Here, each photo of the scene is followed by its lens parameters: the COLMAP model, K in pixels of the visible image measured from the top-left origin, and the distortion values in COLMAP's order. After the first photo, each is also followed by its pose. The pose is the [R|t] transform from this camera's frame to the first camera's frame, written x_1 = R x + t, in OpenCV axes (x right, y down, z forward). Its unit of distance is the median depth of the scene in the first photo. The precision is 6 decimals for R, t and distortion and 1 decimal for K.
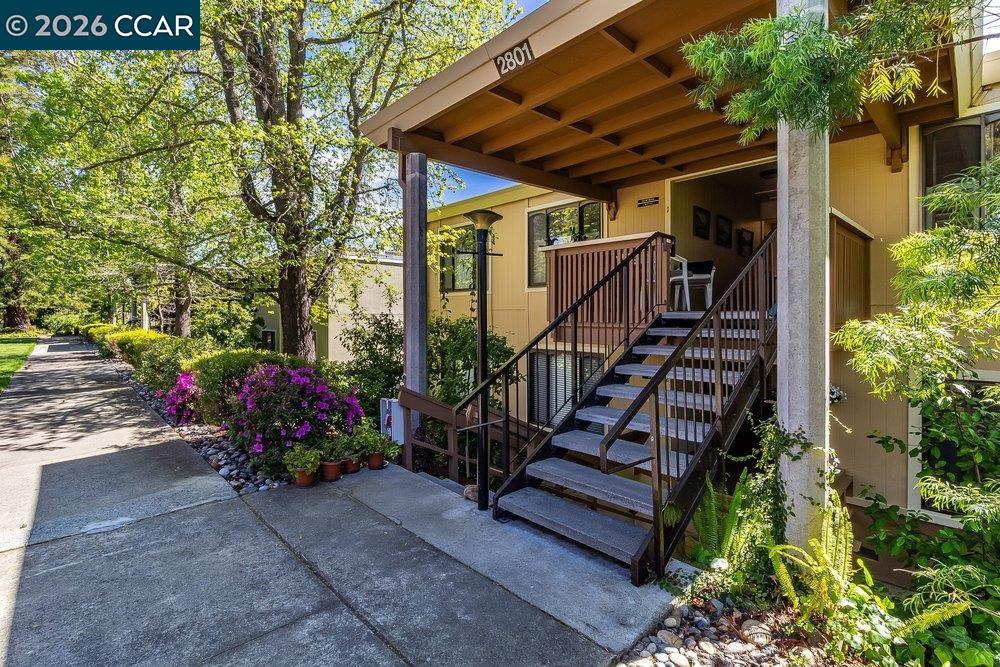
lens RADIAL K [[459.2, 0, 498.1], [0, 459.2, 316.9], [0, 0, 1]] dist [-0.001329, 0.000051]
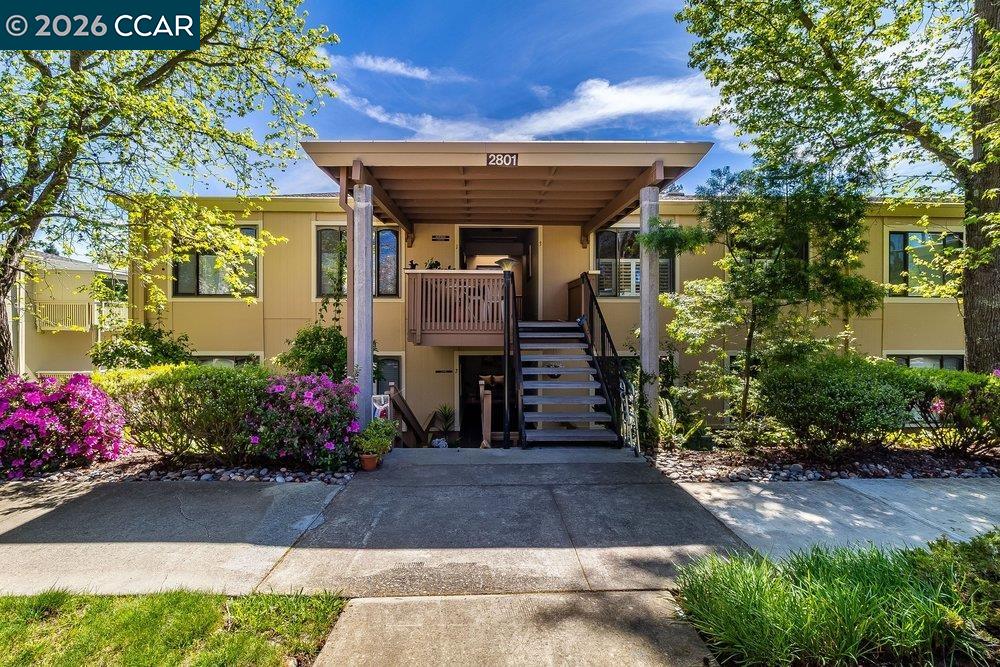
lens RADIAL K [[460.2, 0, 498.7], [0, 460.2, 324.2], [0, 0, 1]] dist [0.000406, -0.001007]
pose [[0.681424, -0.001439, 0.731888, -1.127432], [0.001537, 0.999999, 0.000536, -0.007325], [-0.731887, 0.000760, 0.681425, -0.050427]]
